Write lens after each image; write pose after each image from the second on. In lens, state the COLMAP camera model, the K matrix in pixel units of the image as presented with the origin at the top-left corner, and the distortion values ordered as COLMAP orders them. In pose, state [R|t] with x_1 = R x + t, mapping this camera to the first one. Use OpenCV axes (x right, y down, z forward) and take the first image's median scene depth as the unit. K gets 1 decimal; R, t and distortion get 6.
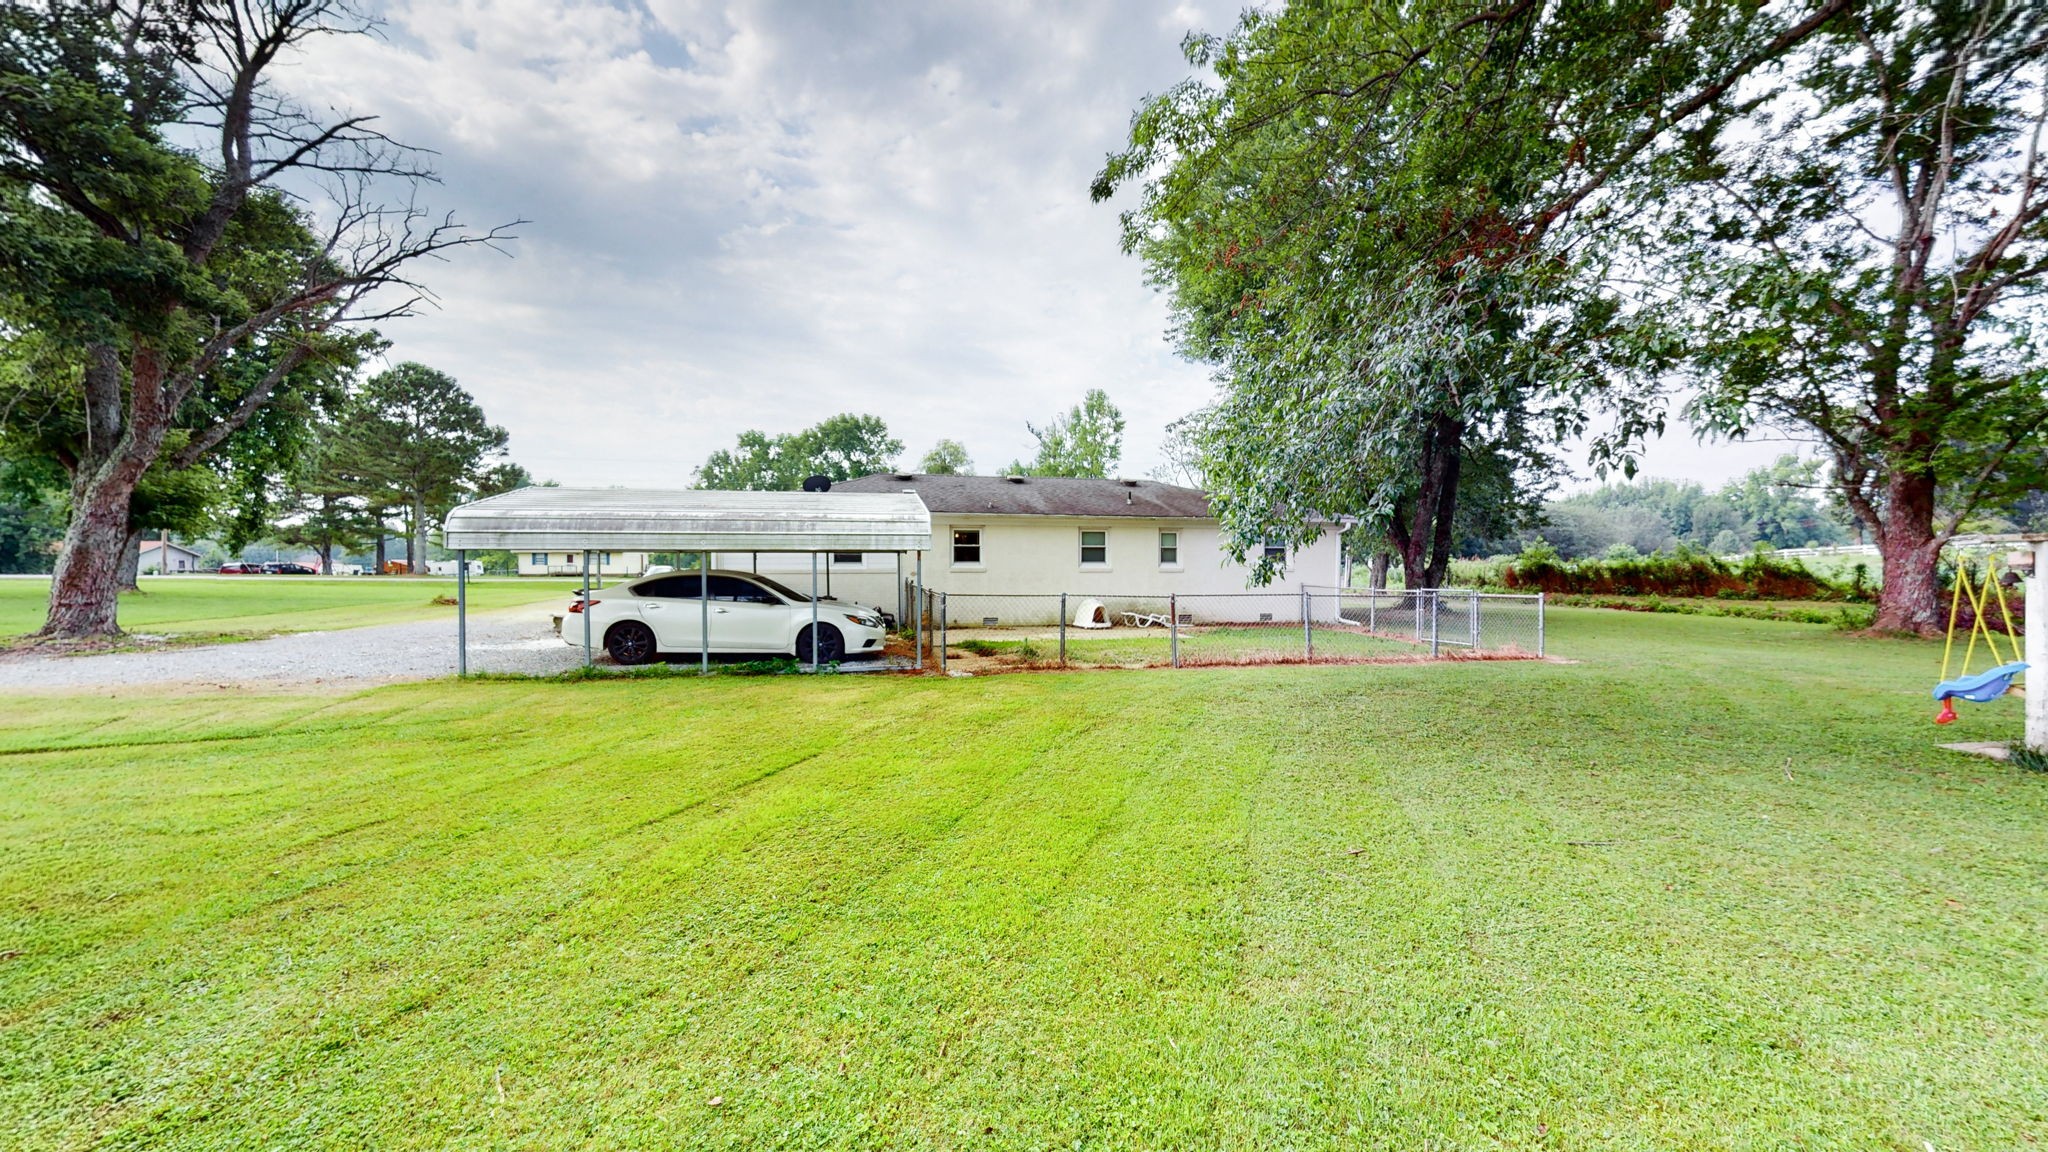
lens RADIAL K [[753.4, 0, 1020.5], [0, 753.4, 581.5], [0, 0, 1]] dist [-0.002327, -0.000088]
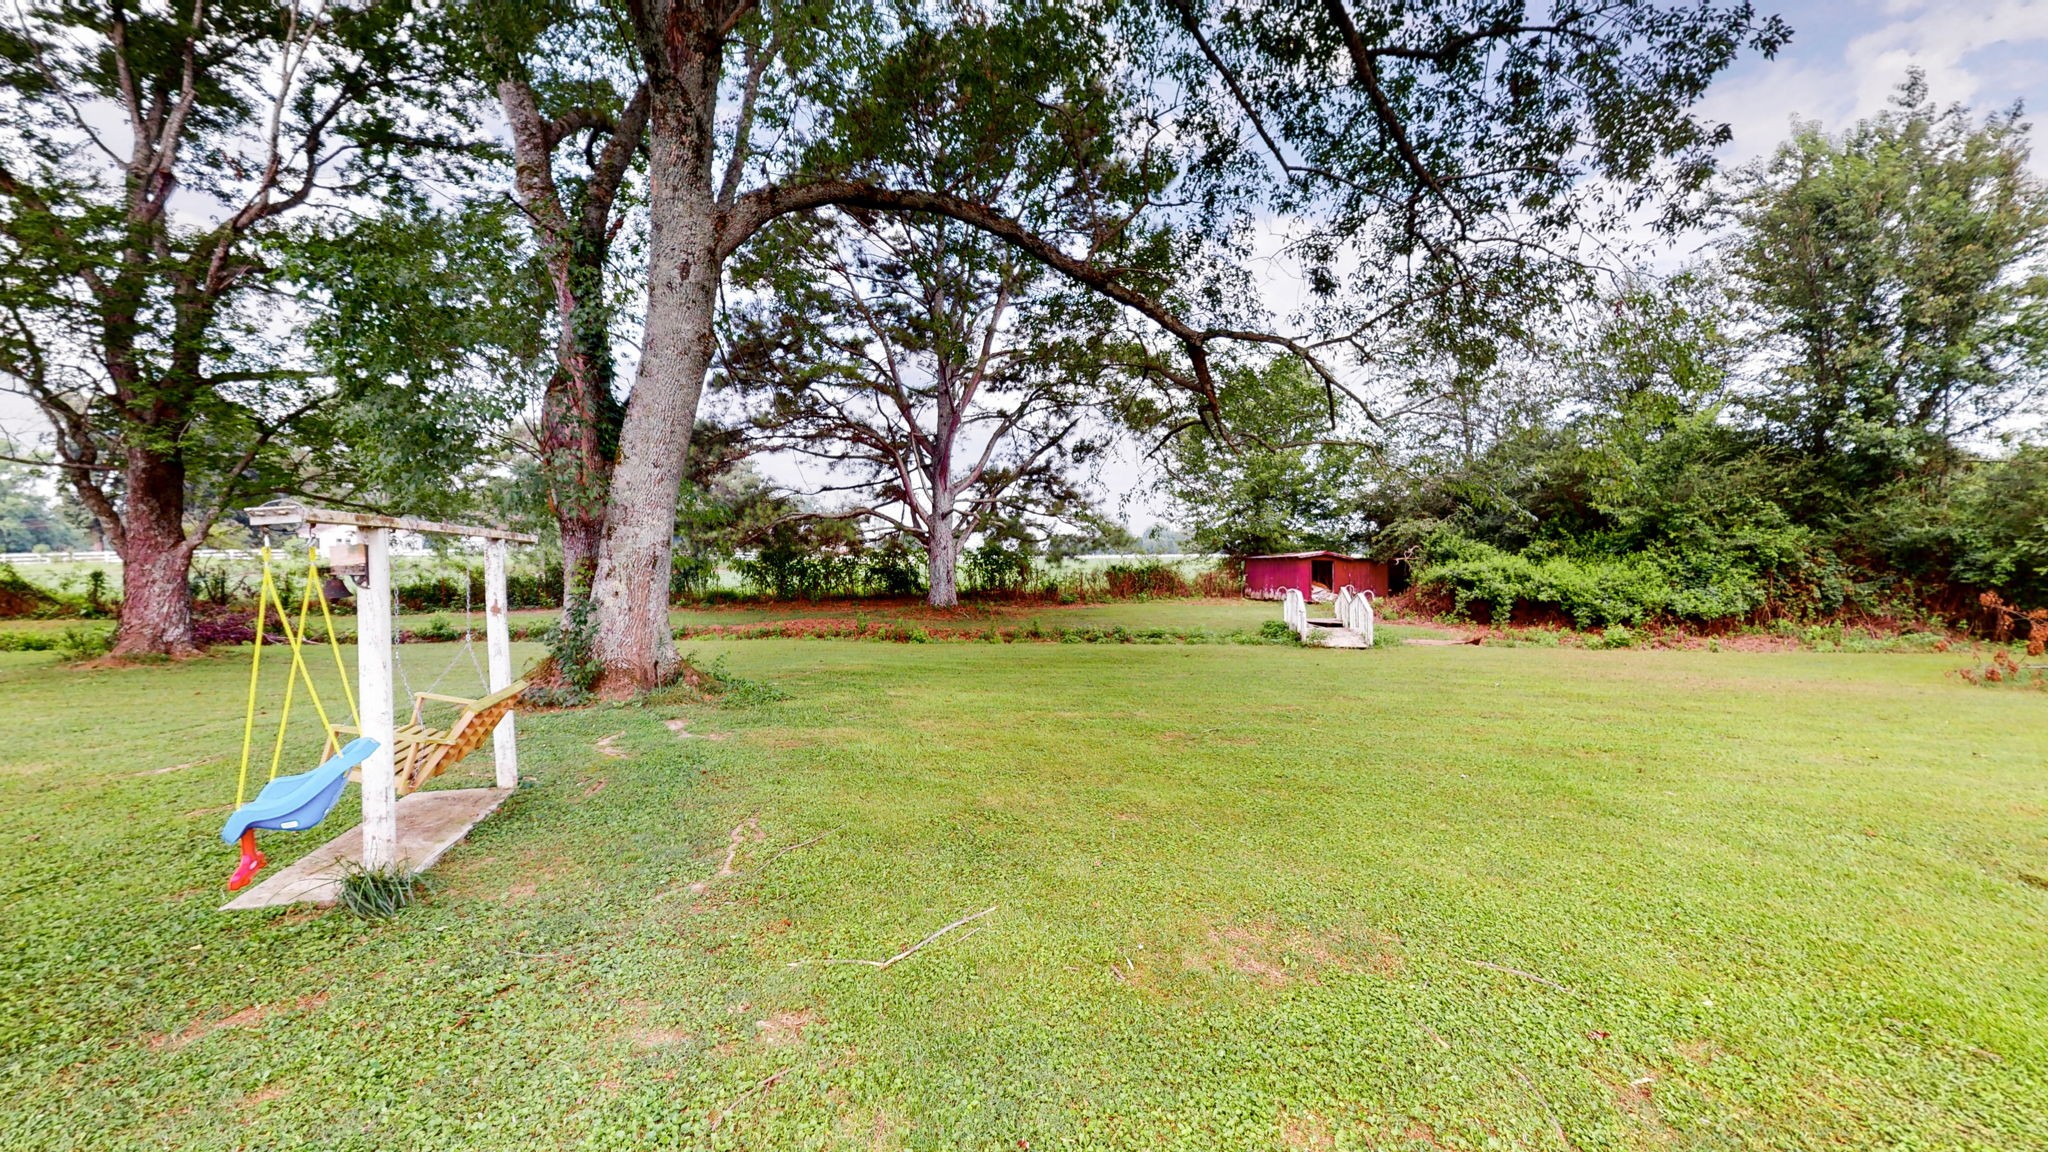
lens RADIAL K [[753.4, 0, 1040.6], [0, 753.4, 573.6], [0, 0, 1]] dist [-0.002327, -0.000088]
pose [[-0.164642, -0.002902, 0.986349, 0.183318], [0.024209, 0.999683, 0.006982, -0.002109], [-0.986056, 0.025028, -0.164519, 0.155417]]
